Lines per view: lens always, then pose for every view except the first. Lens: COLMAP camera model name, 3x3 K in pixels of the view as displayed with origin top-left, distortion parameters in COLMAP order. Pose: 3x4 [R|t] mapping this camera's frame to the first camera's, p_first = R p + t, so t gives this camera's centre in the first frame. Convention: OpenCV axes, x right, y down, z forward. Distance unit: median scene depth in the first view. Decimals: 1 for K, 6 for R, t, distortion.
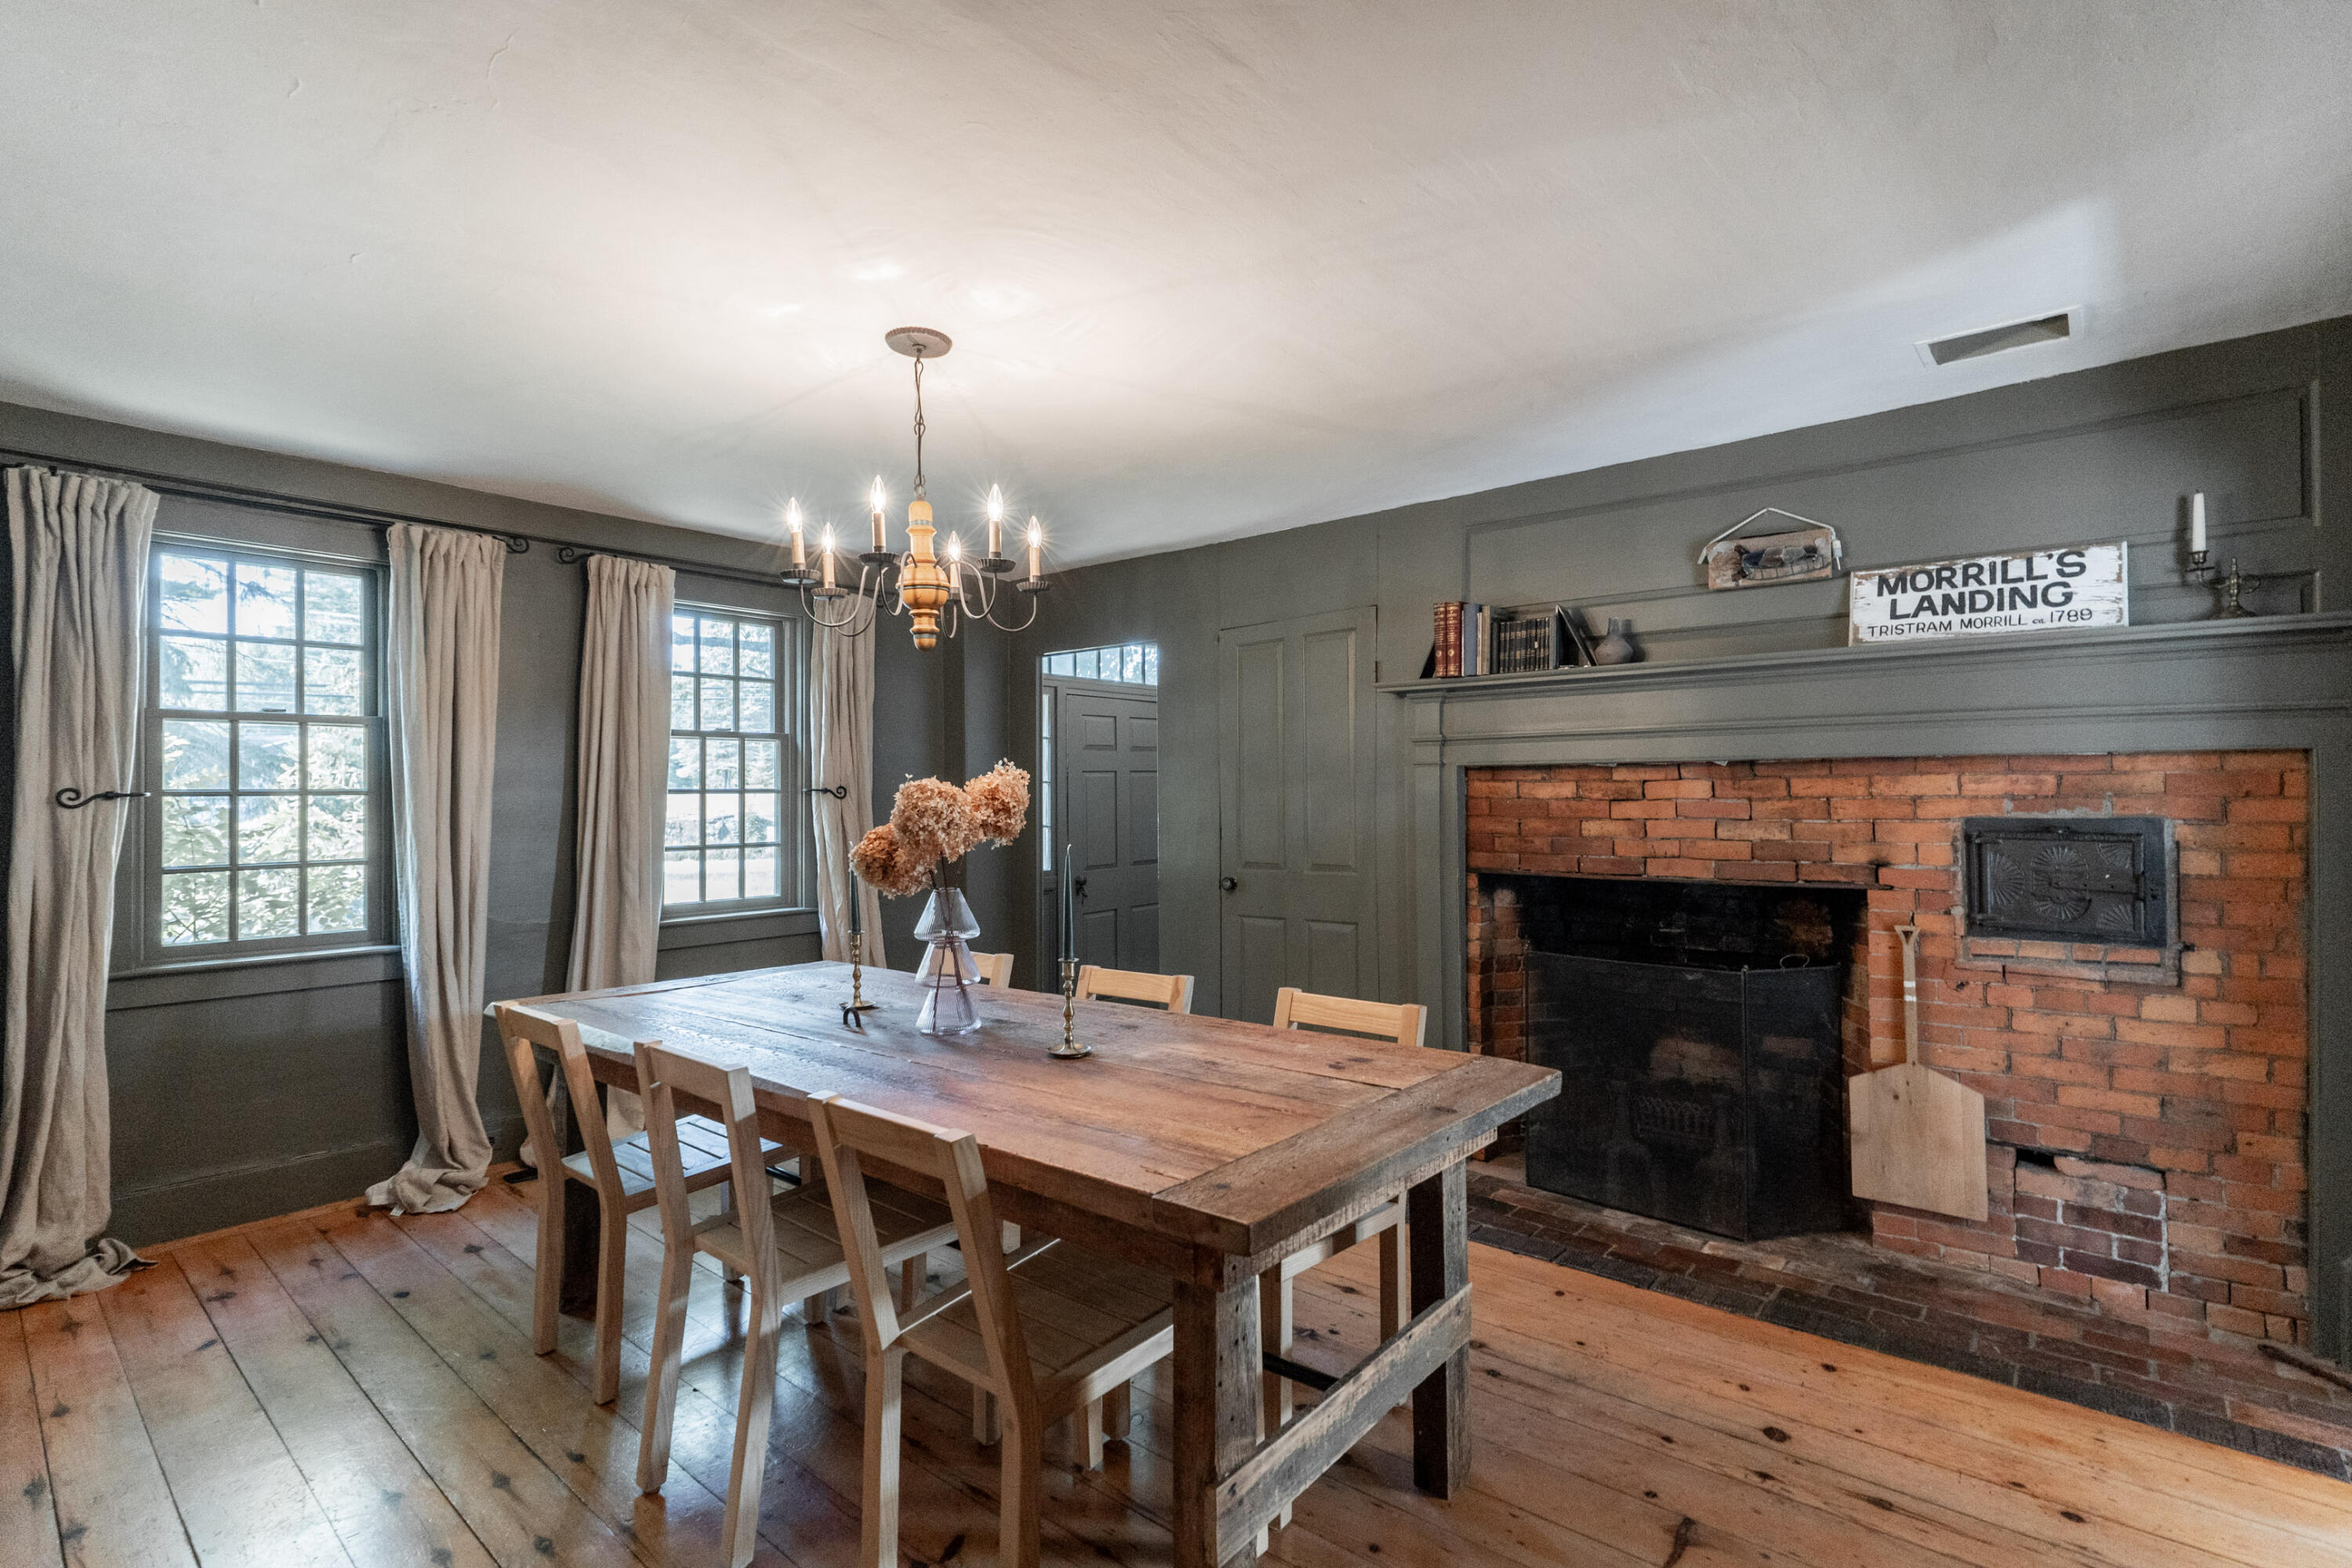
lens RADIAL K [[1089.3, 0, 1172.6], [0, 1089.3, 788.0], [0, 0, 1]] dist [0.000407, -0.000457]
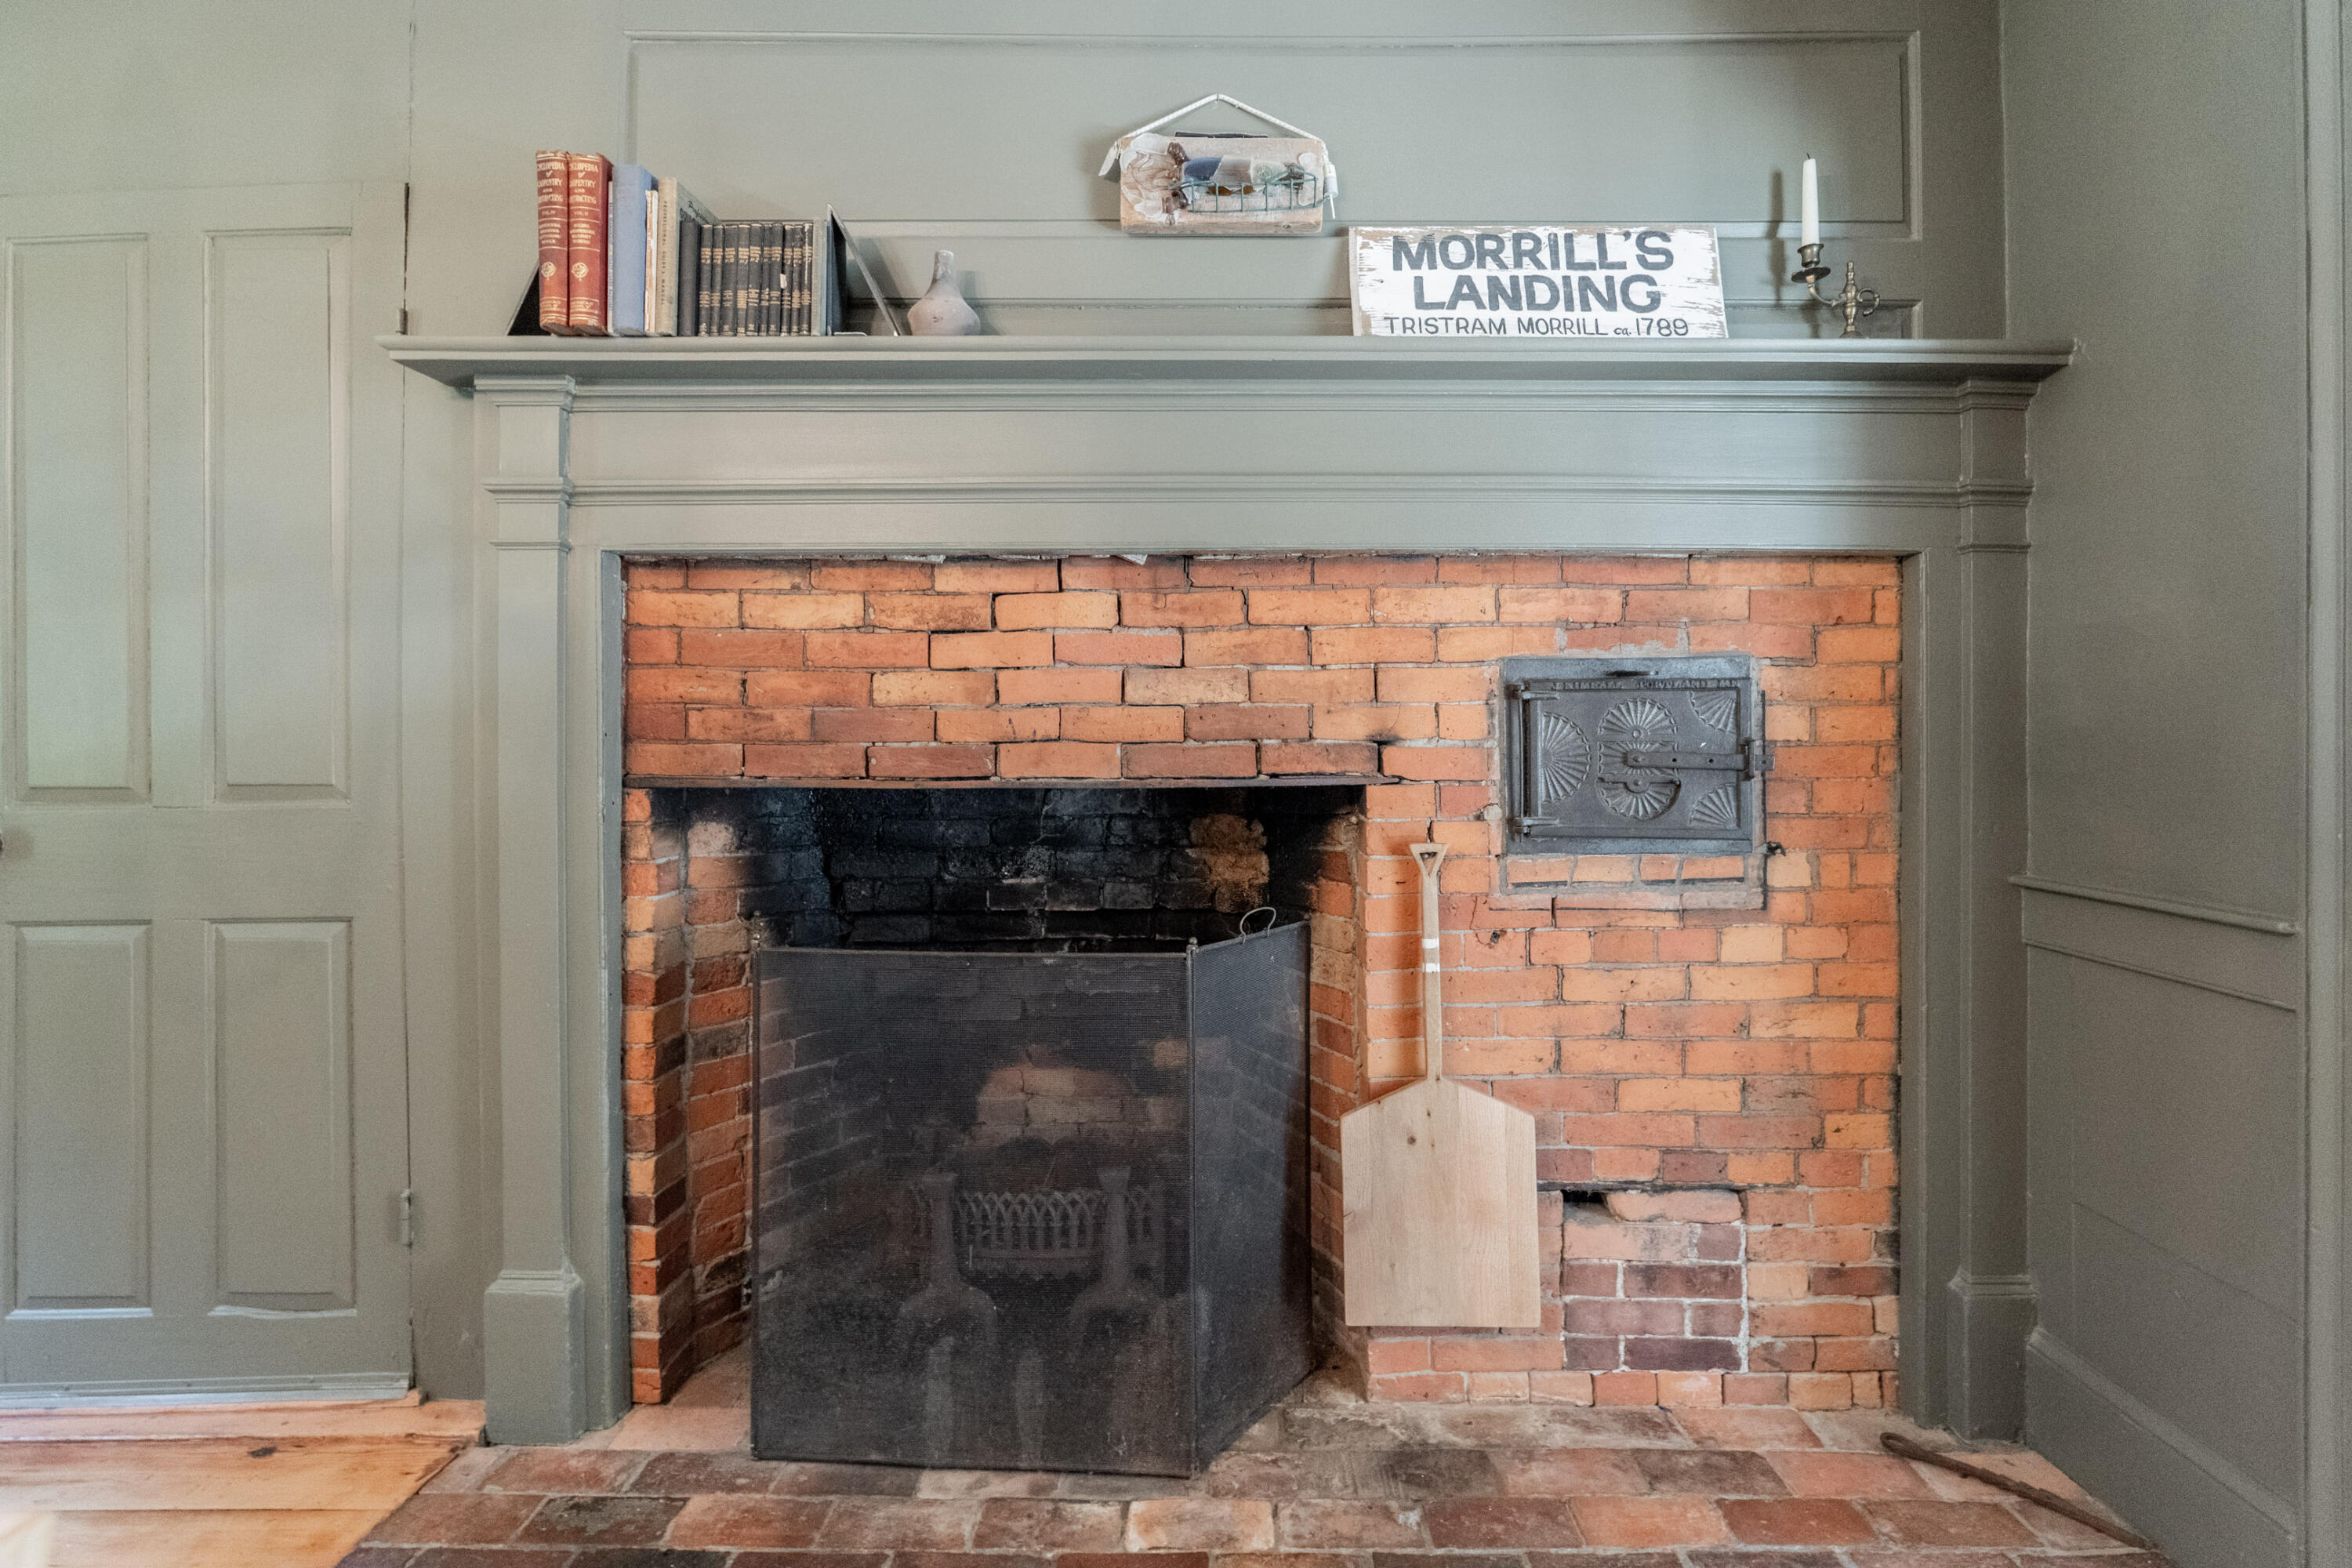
lens RADIAL K [[1099.6, 0, 1213.1], [0, 1099.6, 742.3], [0, 0, 1]] dist [0.000604, 0.000283]
pose [[0.762064, 0.007350, 0.647461, 0.211136], [-0.006856, 0.999971, -0.003282, 0.077423], [-0.647466, -0.001937, 0.762092, 0.645067]]
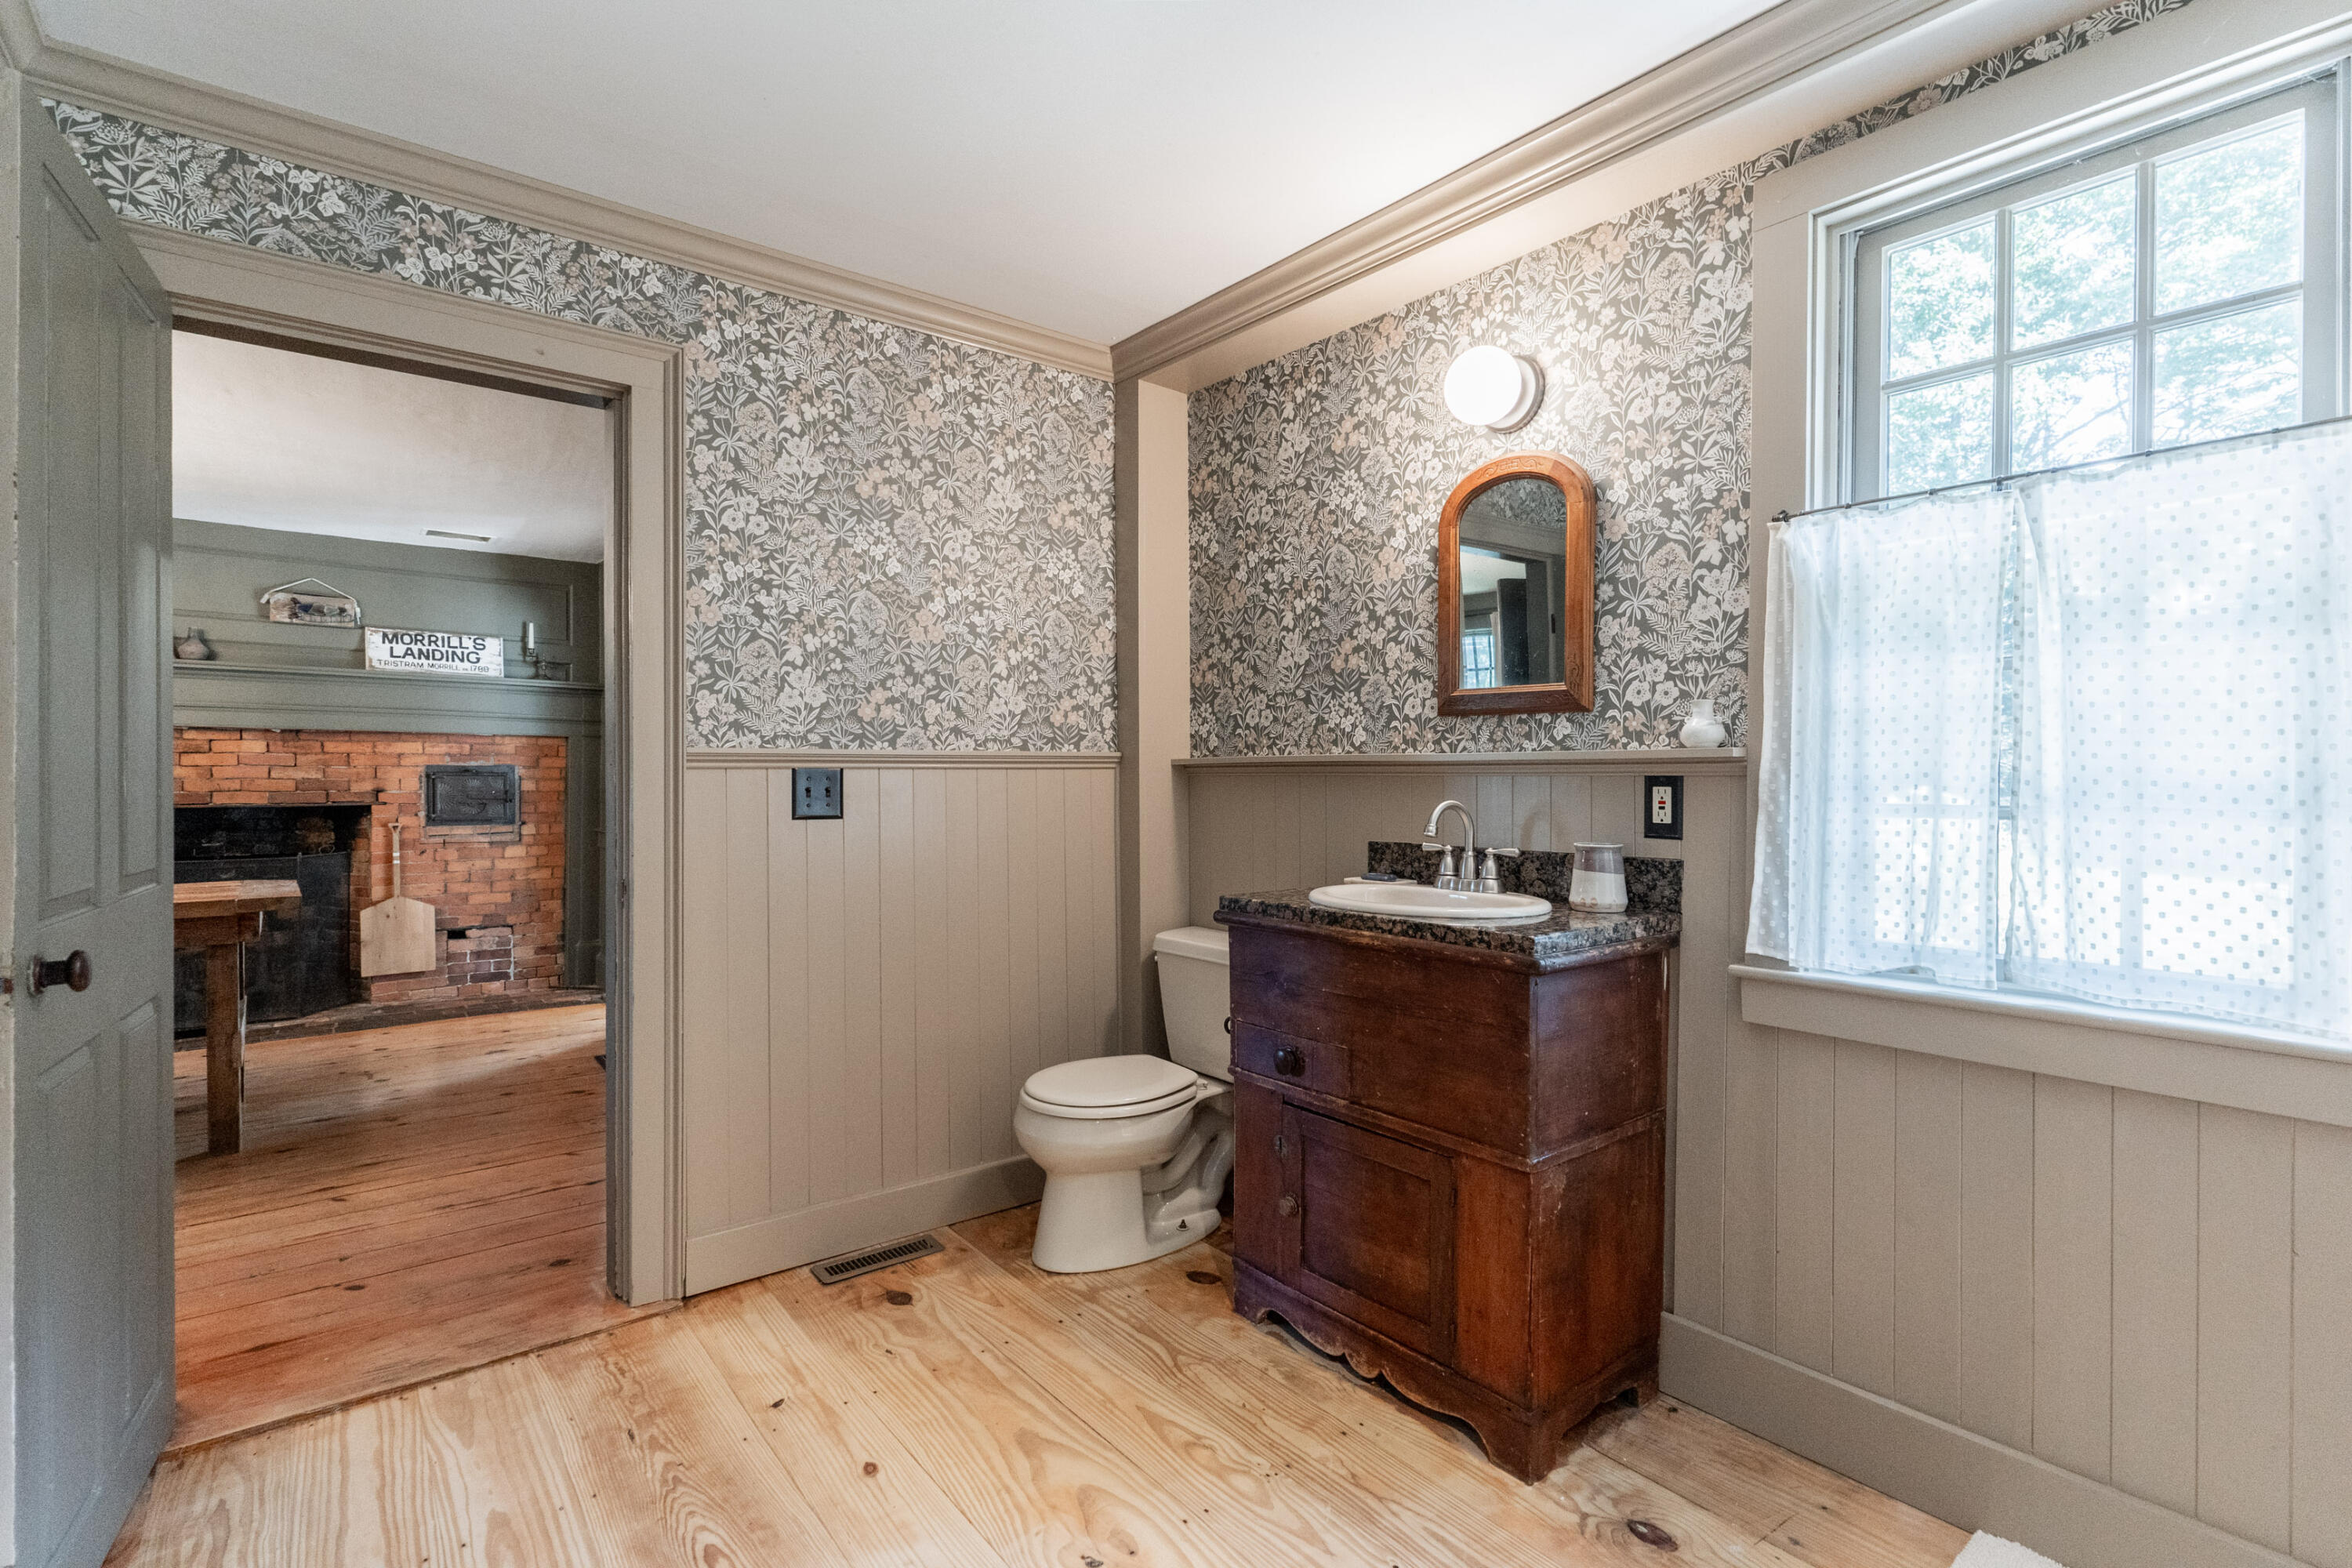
lens RADIAL K [[1081.3, 0, 1177.0], [0, 1081.3, 780.7], [0, 0, 1]] dist [0.001443, 0.001633]
pose [[0.191535, 0.006988, 0.981461, -0.909217], [-0.011349, 0.999924, -0.004905, 0.049608], [-0.981420, -0.010199, 0.191600, -0.681148]]
